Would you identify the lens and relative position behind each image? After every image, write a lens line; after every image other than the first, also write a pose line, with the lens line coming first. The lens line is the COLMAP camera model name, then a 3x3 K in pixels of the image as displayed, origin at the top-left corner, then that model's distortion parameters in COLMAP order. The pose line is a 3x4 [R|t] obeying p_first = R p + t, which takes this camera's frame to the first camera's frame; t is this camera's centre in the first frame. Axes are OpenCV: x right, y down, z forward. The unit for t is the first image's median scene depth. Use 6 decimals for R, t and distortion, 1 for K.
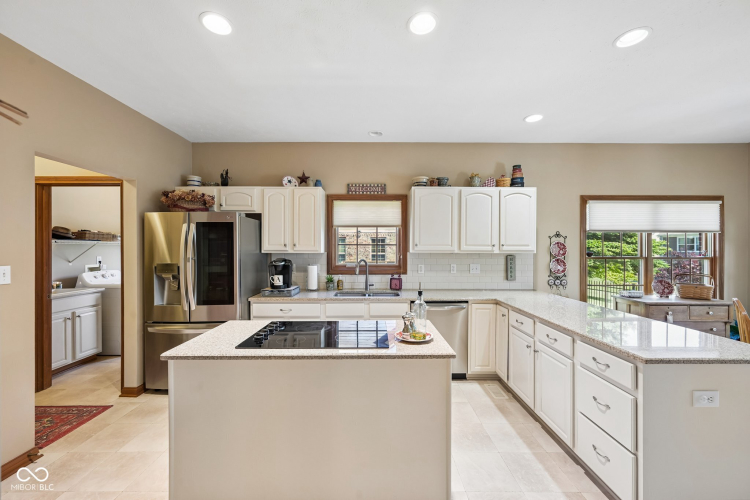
lens RADIAL K [[297.3, 0, 374.9], [0, 297.3, 251.5], [0, 0, 1]] dist [0.006358, -0.000363]
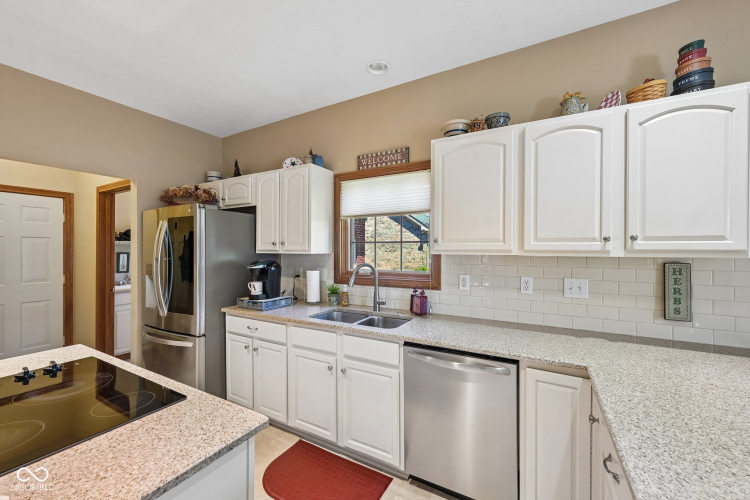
lens RADIAL K [[297.3, 0, 374.6], [0, 297.3, 250.2], [0, 0, 1]] dist [0.006358, -0.000363]
pose [[0.867905, 0.000092, -0.496730, 0.300690], [-0.001865, 0.999994, -0.003074, -0.001773], [0.496726, 0.003594, 0.867900, 0.422019]]
